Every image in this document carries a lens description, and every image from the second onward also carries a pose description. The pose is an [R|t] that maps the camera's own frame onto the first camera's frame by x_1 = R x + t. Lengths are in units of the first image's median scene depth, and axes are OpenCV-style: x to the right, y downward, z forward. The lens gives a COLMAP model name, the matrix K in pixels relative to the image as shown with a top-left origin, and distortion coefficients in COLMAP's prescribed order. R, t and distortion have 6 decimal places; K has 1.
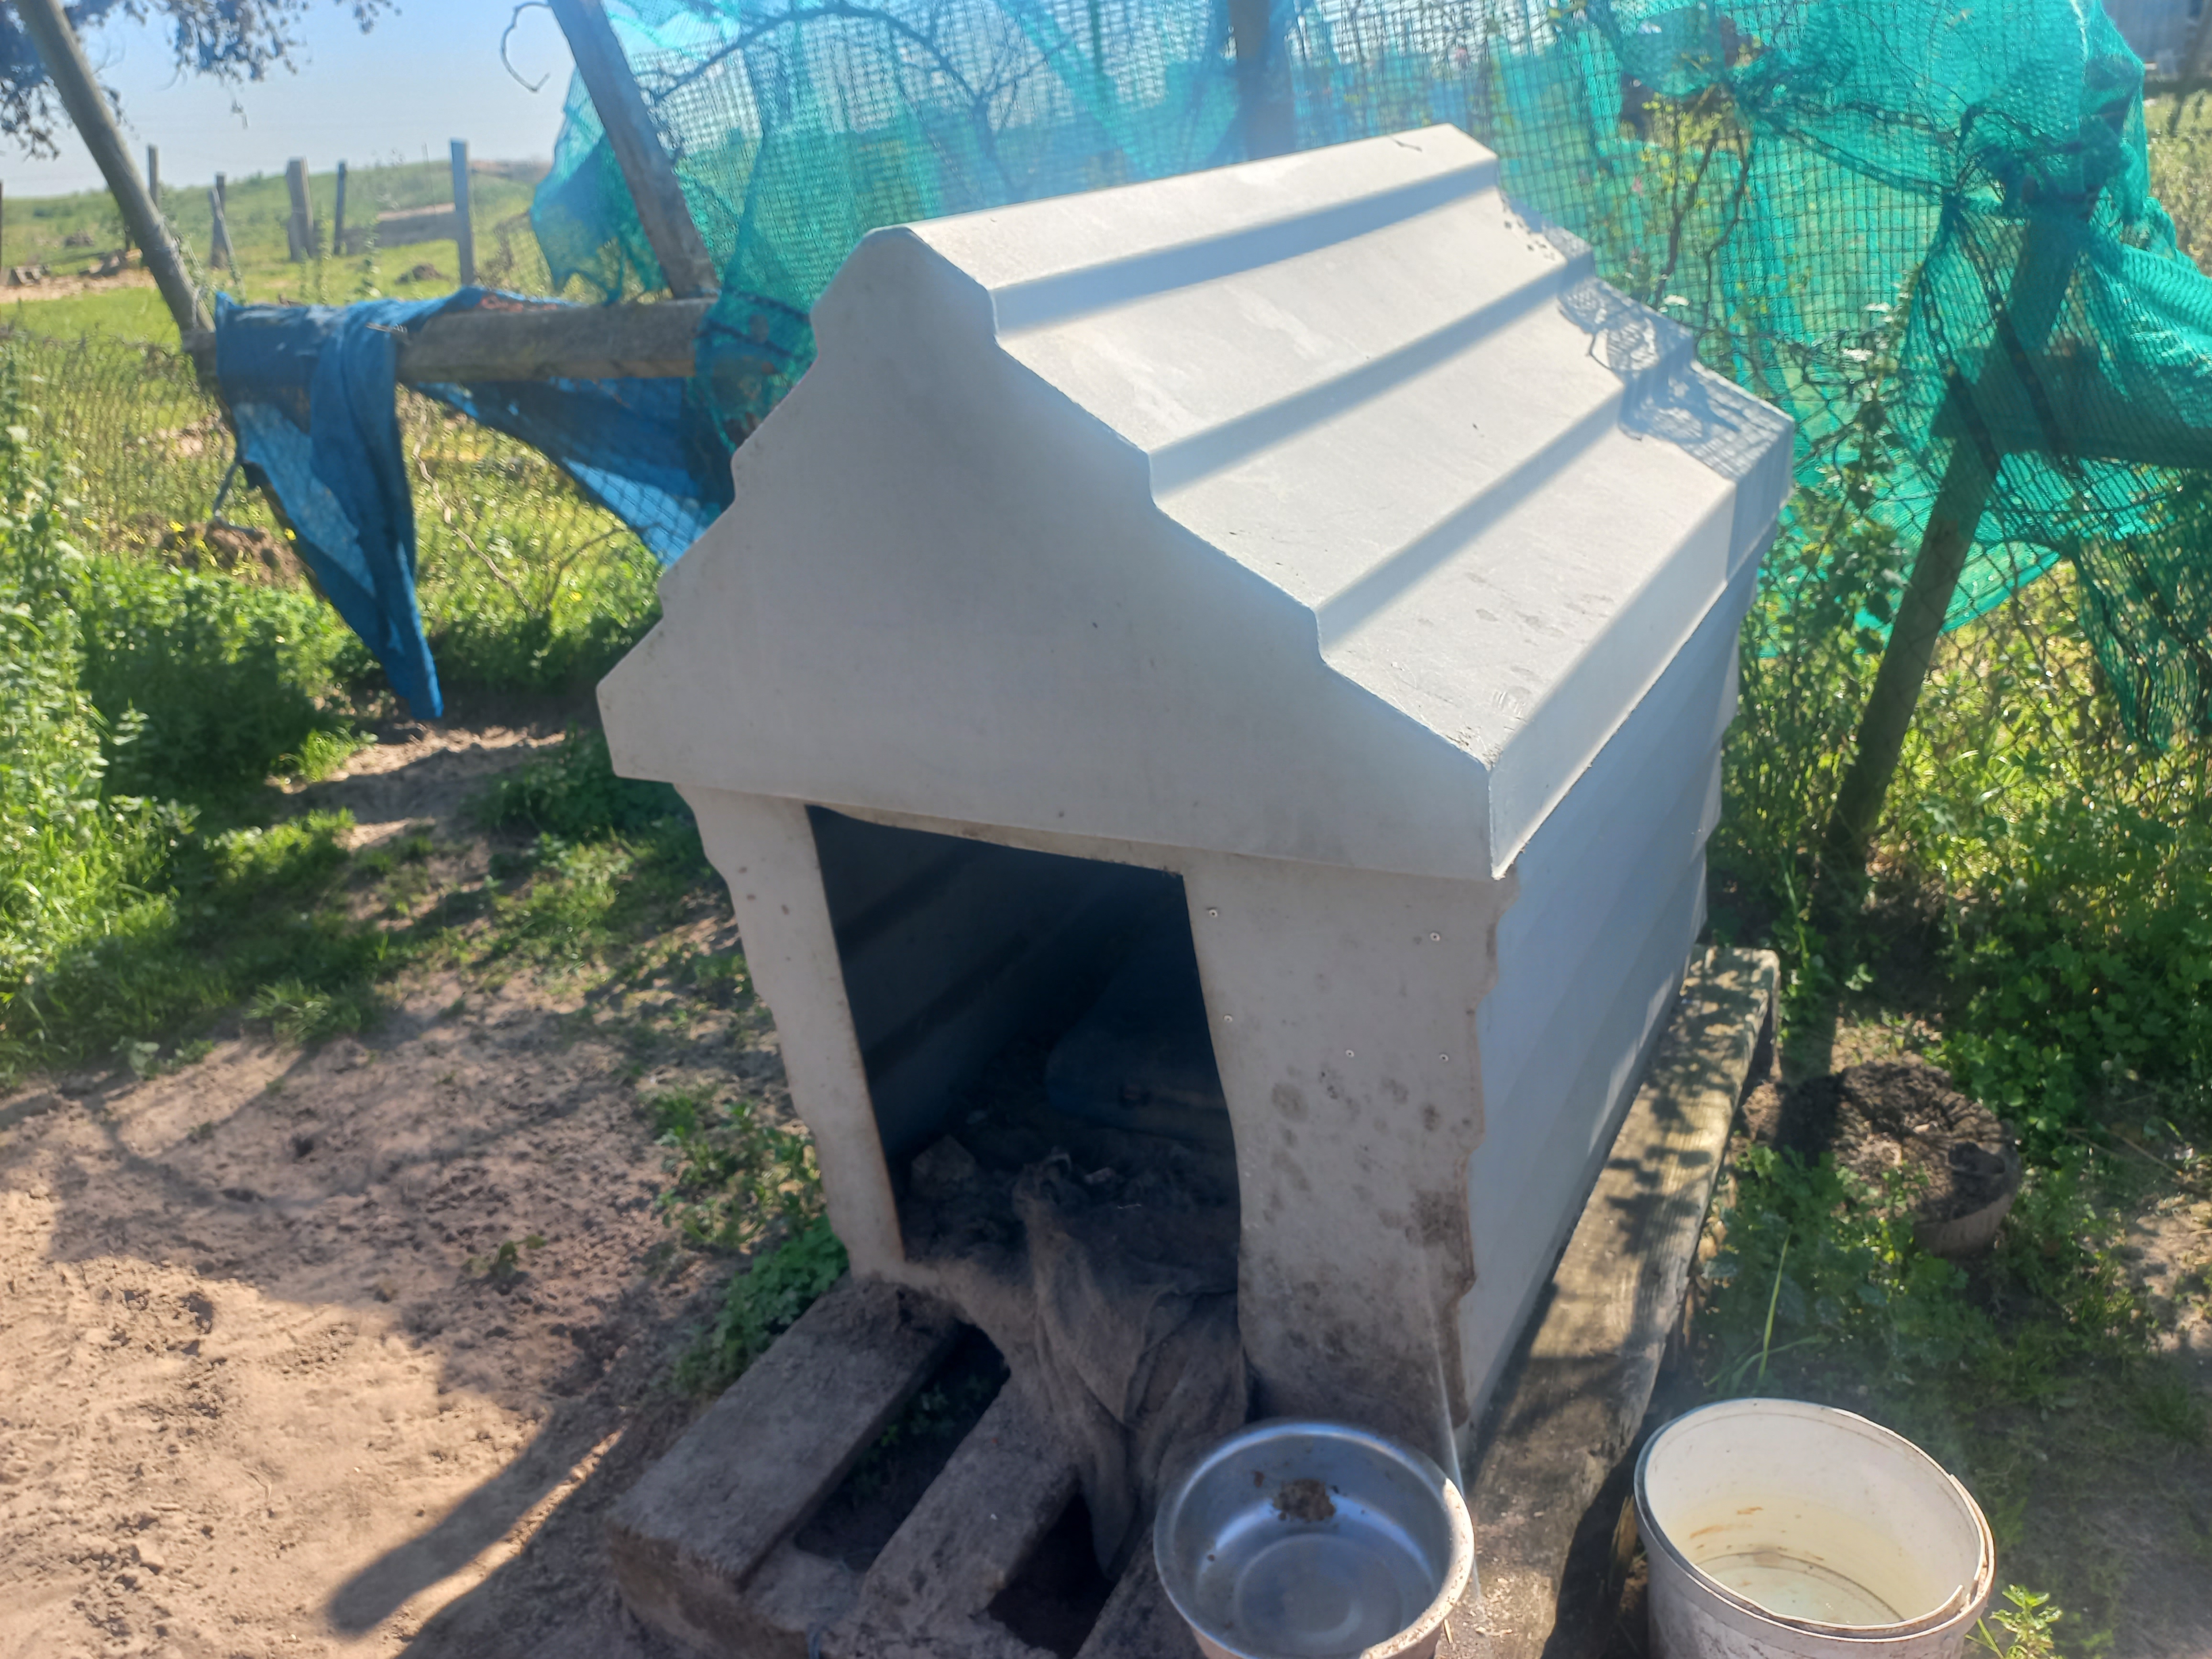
lens RADIAL K [[1587.3, 0, 1090.0], [0, 1587.3, 824.6], [0, 0, 1]] dist [0.067723, -0.034830]
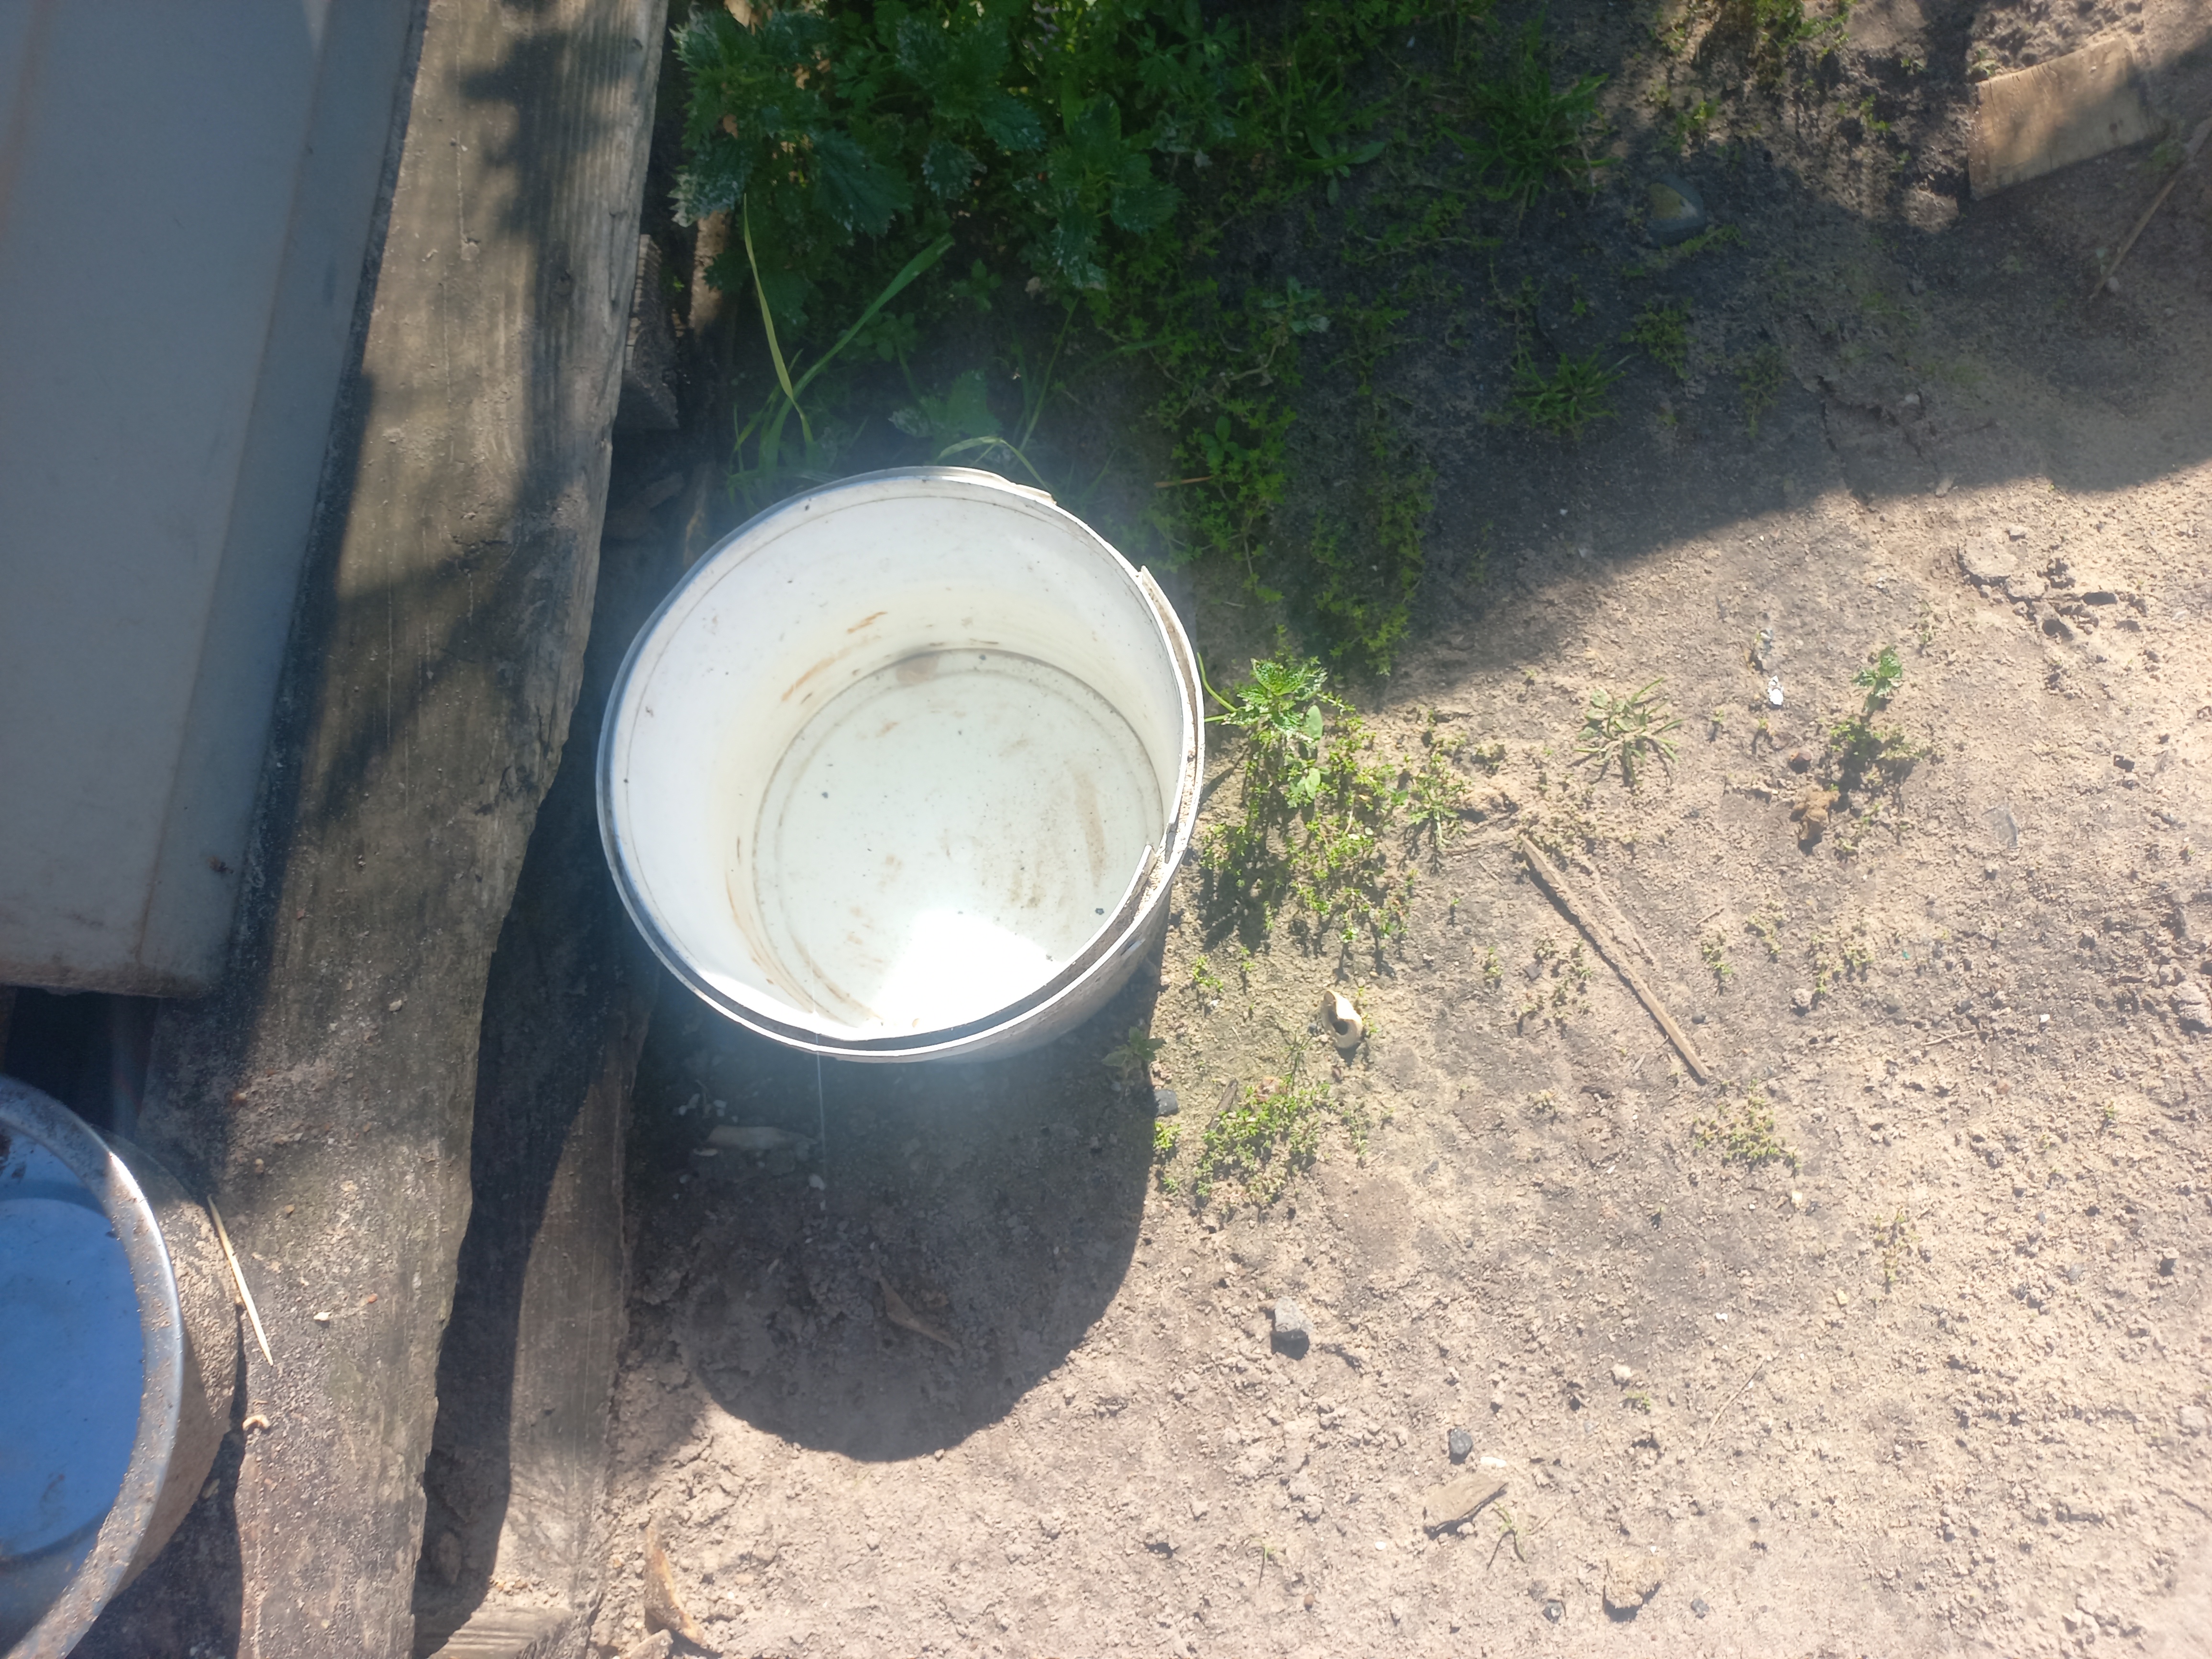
lens RADIAL K [[1619.3, 0, 1105.6], [0, 1619.3, 926.1], [0, 0, 1]] dist [-0.003028, -0.002432]
pose [[0.901689, -0.412230, 0.130471, 0.228260], [0.151576, 0.583961, 0.797505, 0.030906], [-0.404946, -0.699325, 0.589035, 0.350707]]
